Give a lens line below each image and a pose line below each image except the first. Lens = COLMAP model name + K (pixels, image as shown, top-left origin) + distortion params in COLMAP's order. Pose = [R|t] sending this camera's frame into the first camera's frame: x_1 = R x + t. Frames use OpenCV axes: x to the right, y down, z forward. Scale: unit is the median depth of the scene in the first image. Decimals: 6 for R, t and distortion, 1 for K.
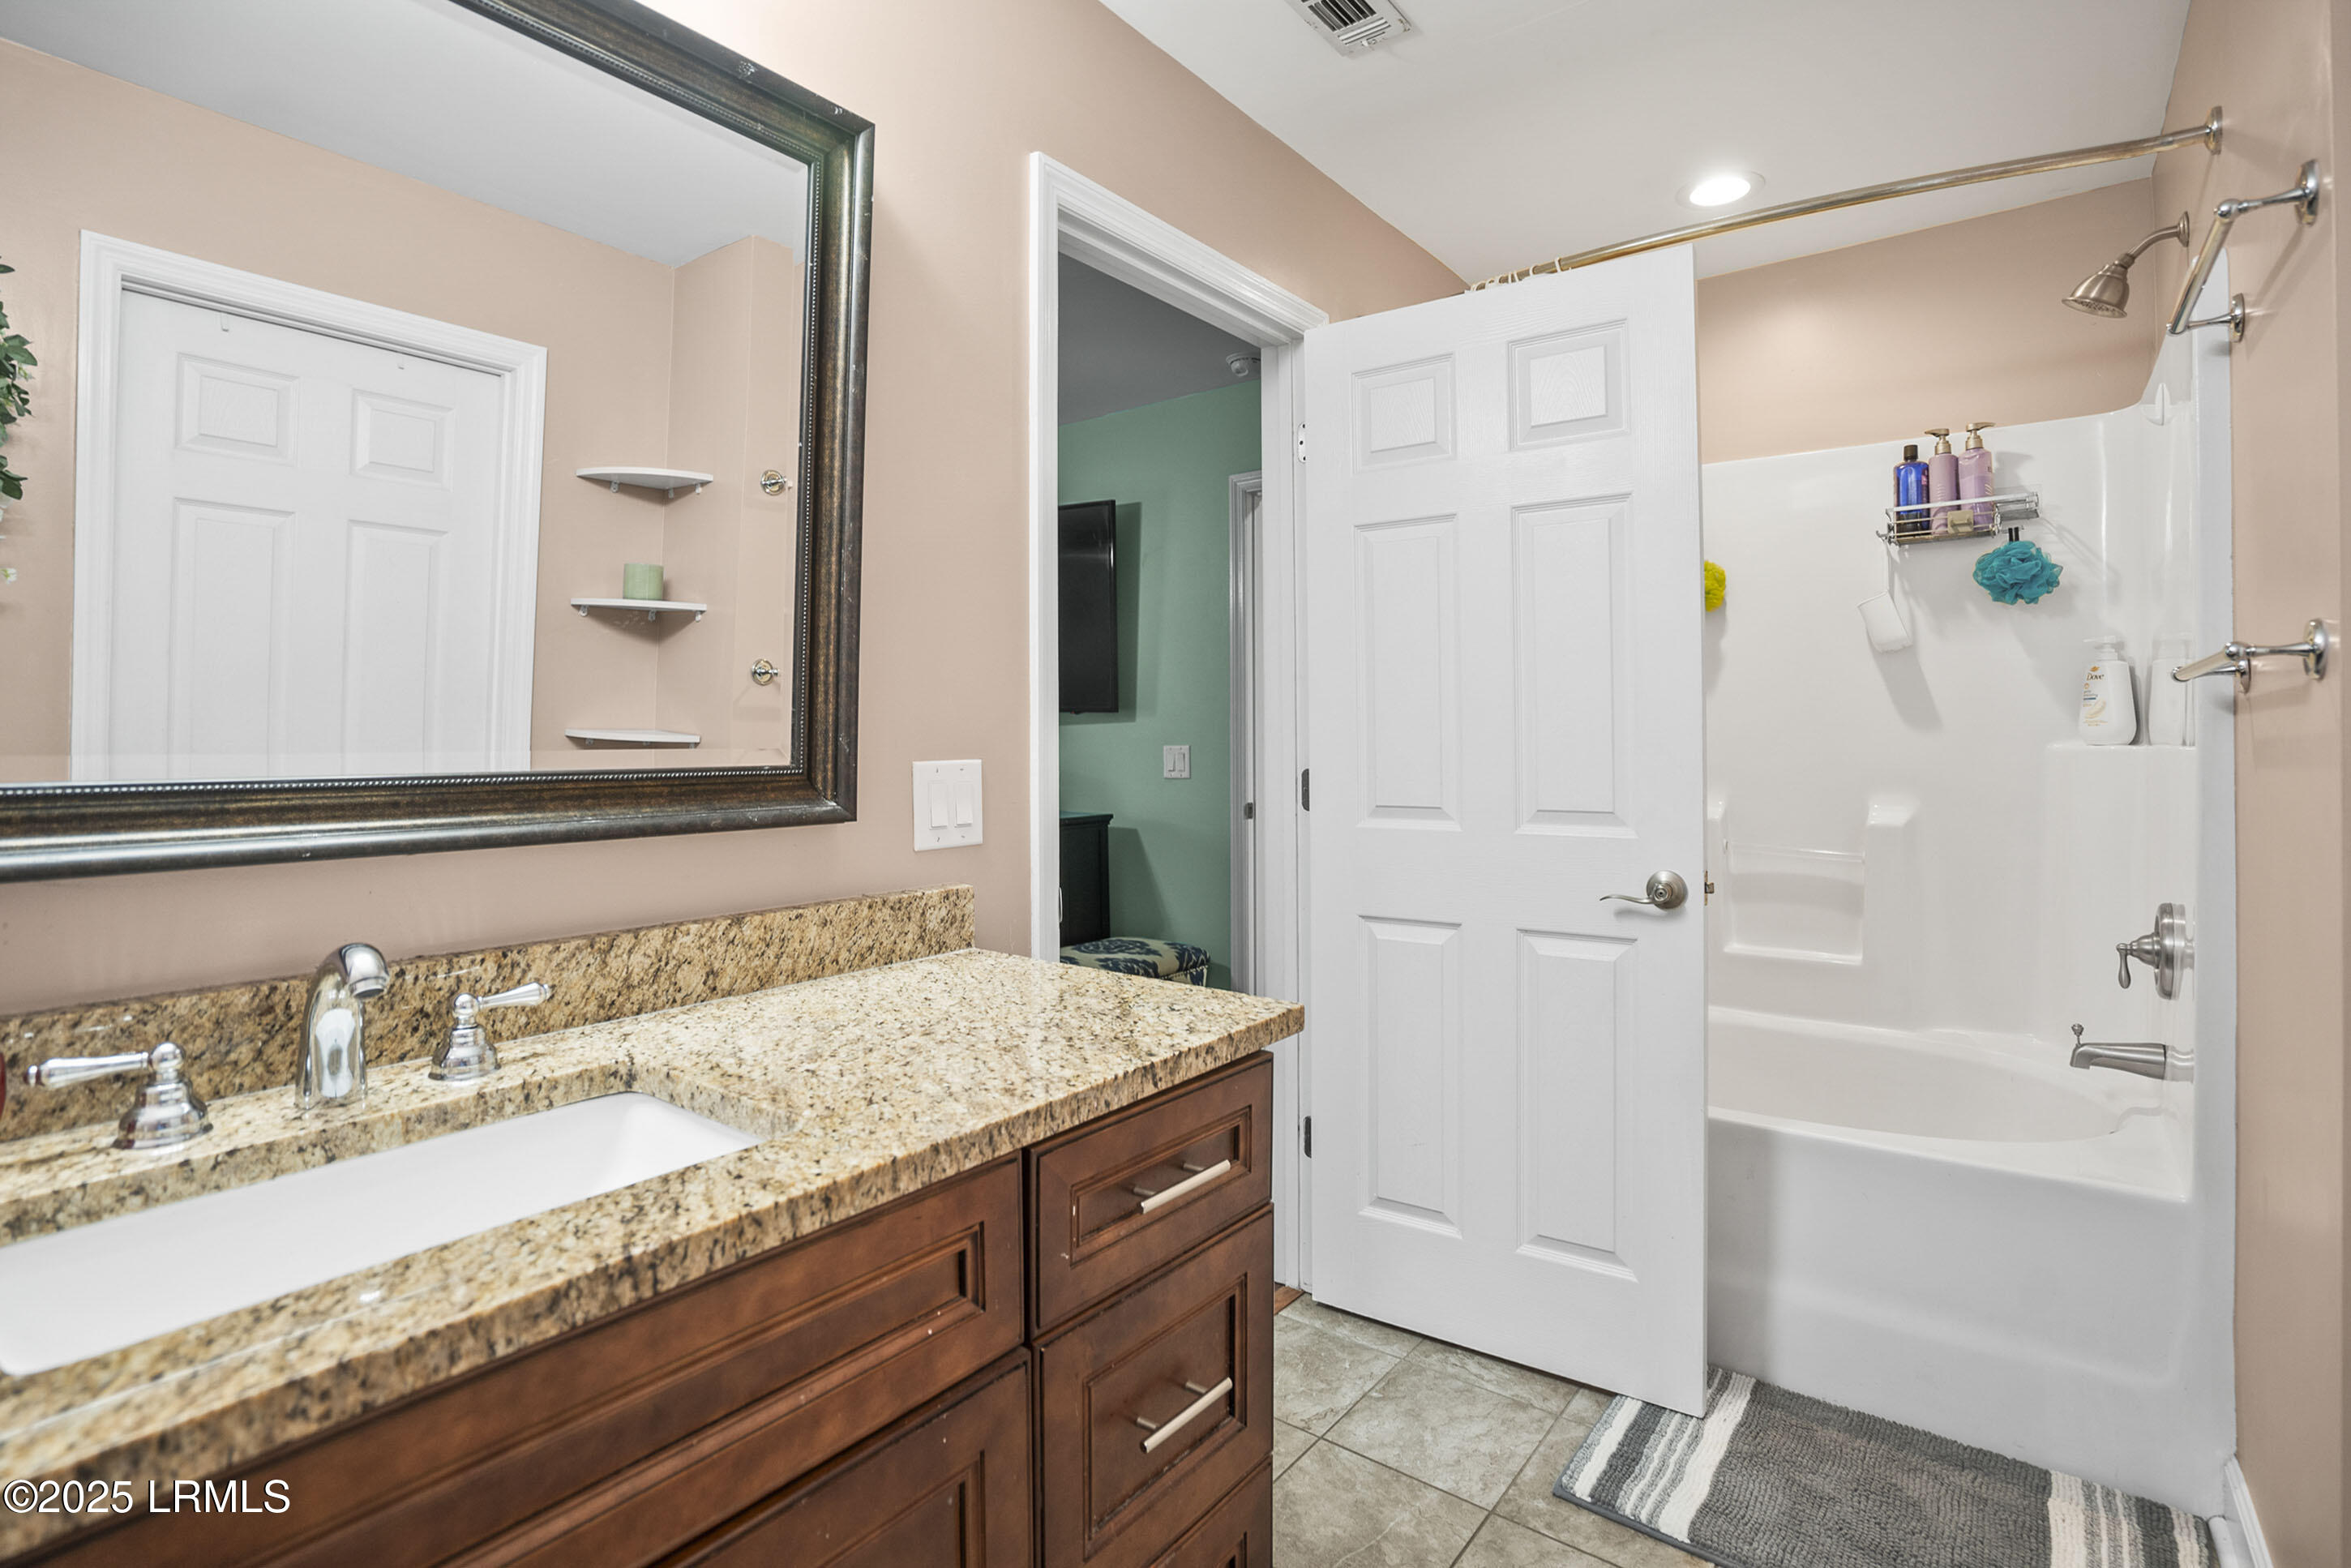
lens RADIAL K [[1120.0, 0, 1167.1], [0, 1120.0, 733.7], [0, 0, 1]] dist [-0.043280, 0.013611]
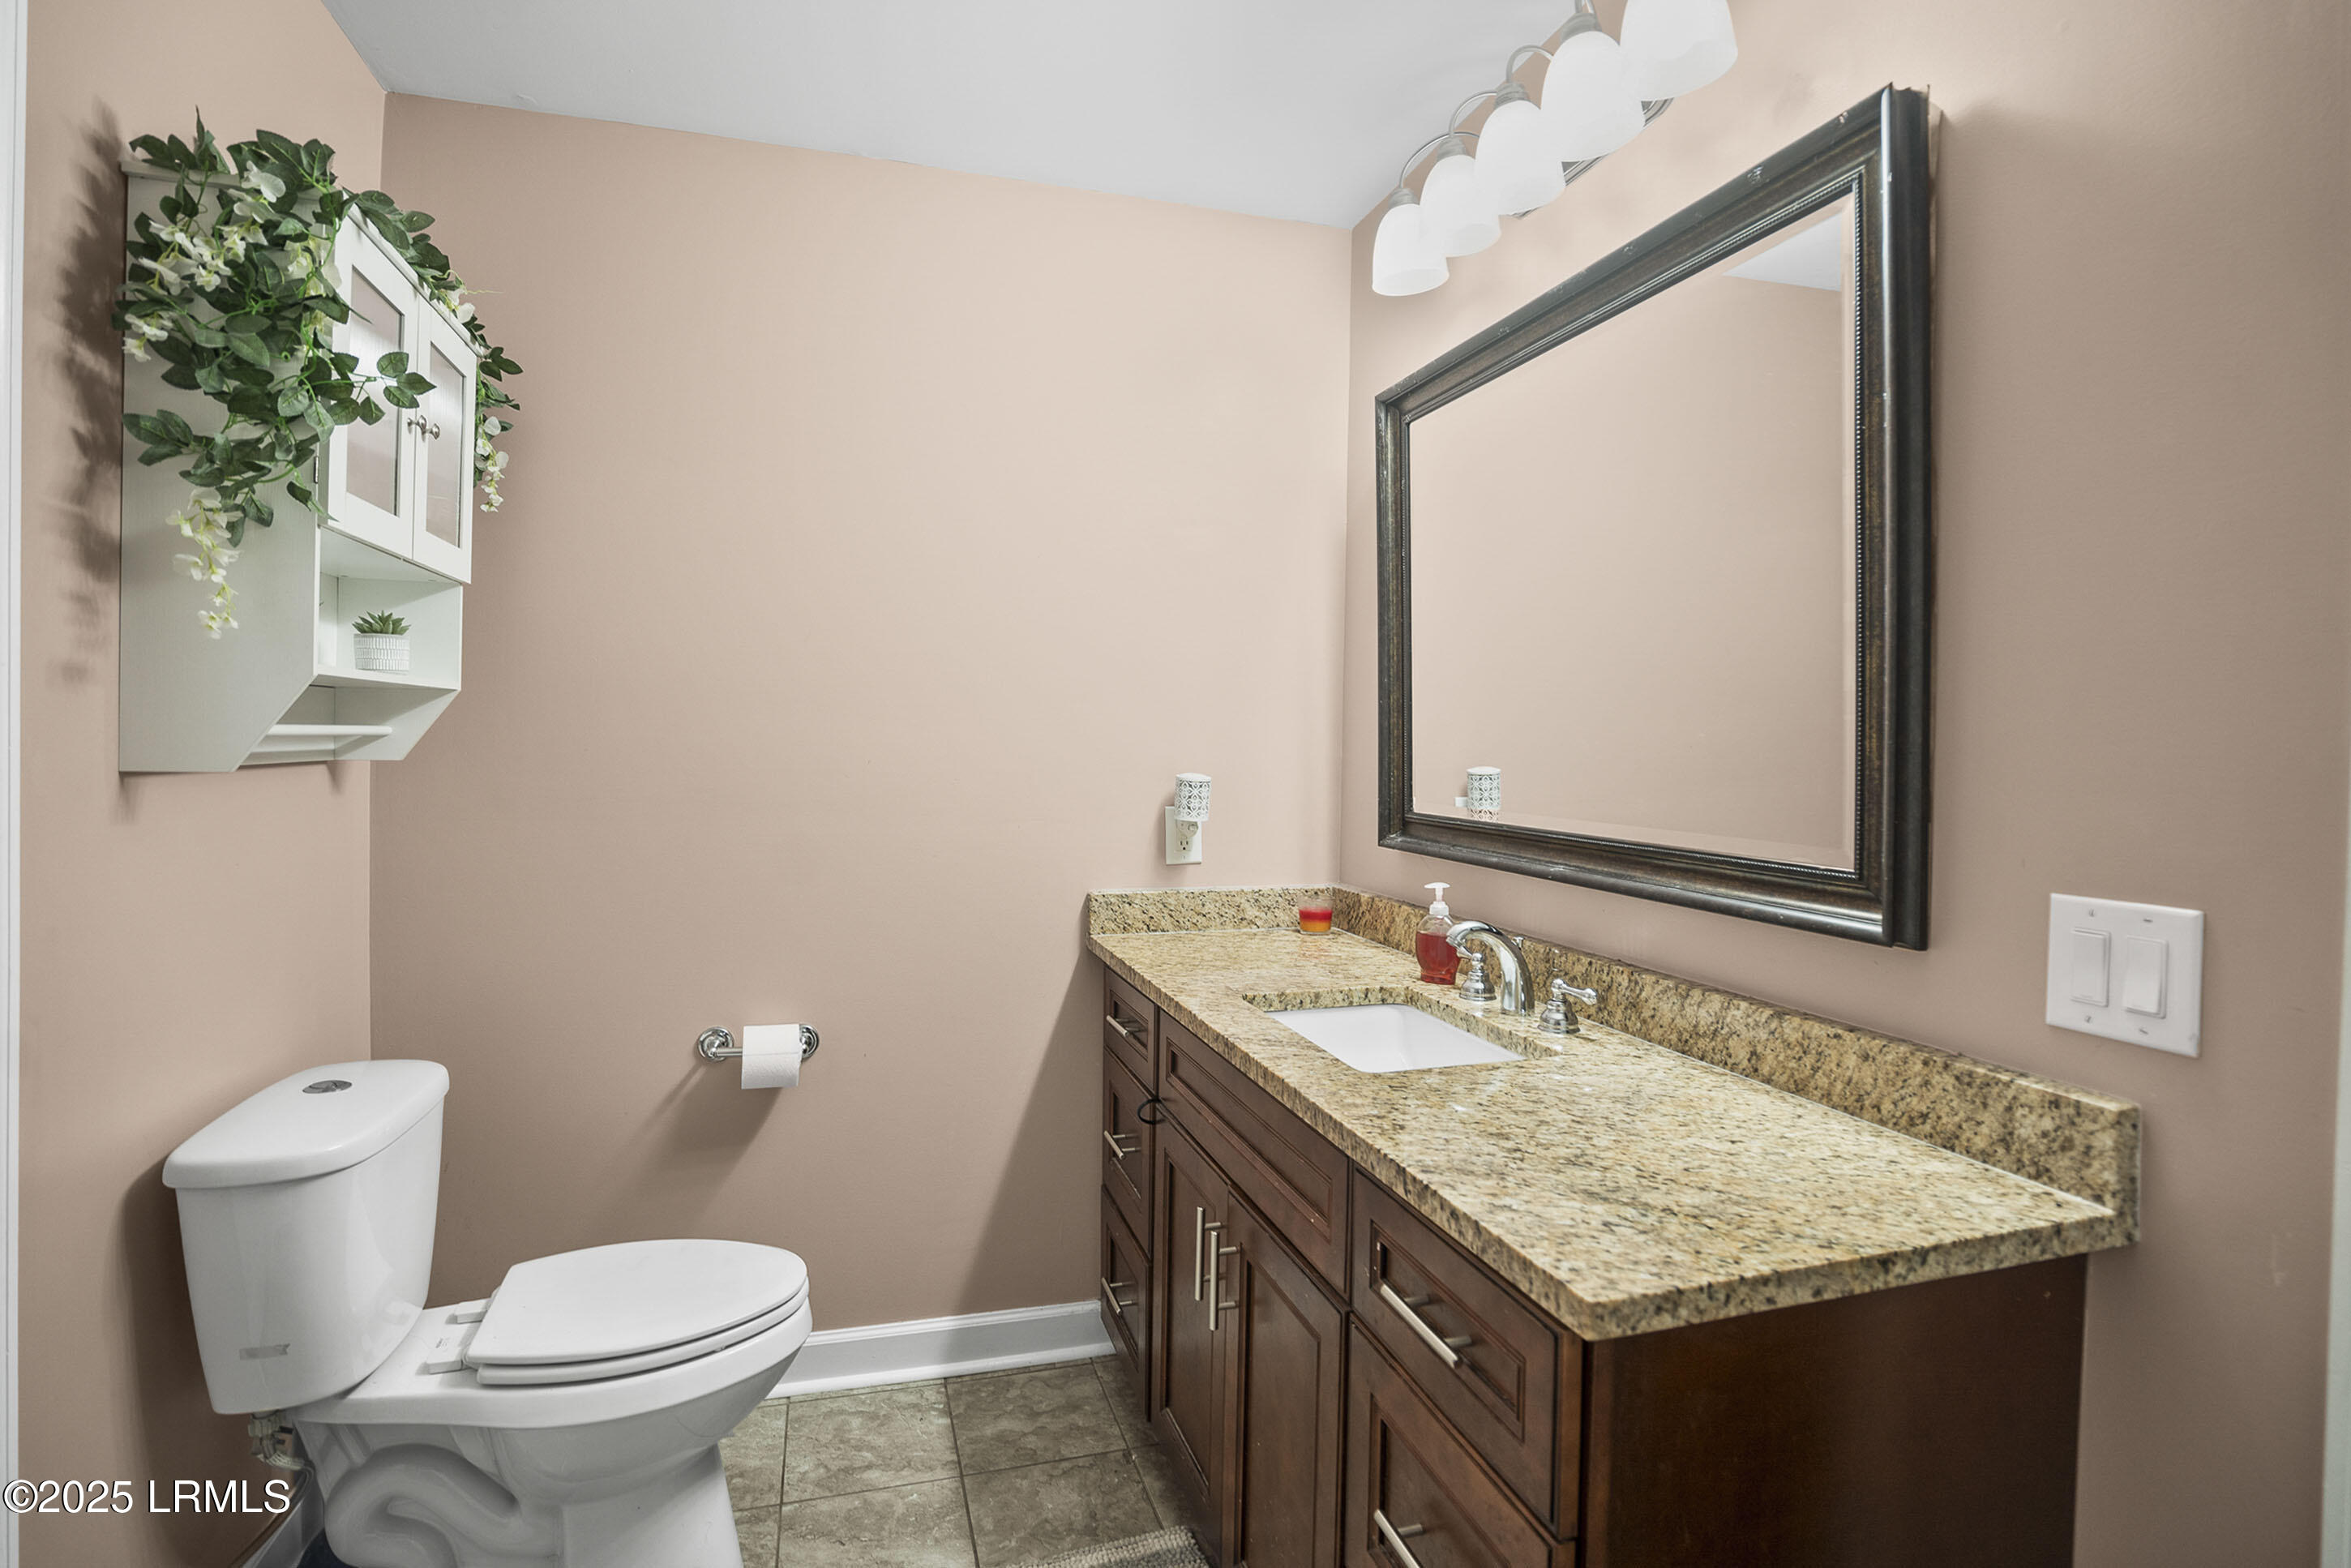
lens RADIAL K [[1120.0, 0, 1169.0], [0, 1120.0, 760.6], [0, 0, 1]] dist [-0.043280, 0.013611]
pose [[-0.574154, 0.006937, -0.818718, 0.760202], [-0.011999, 0.999785, 0.016886, -0.072909], [0.818660, 0.019519, -0.573947, 1.137960]]
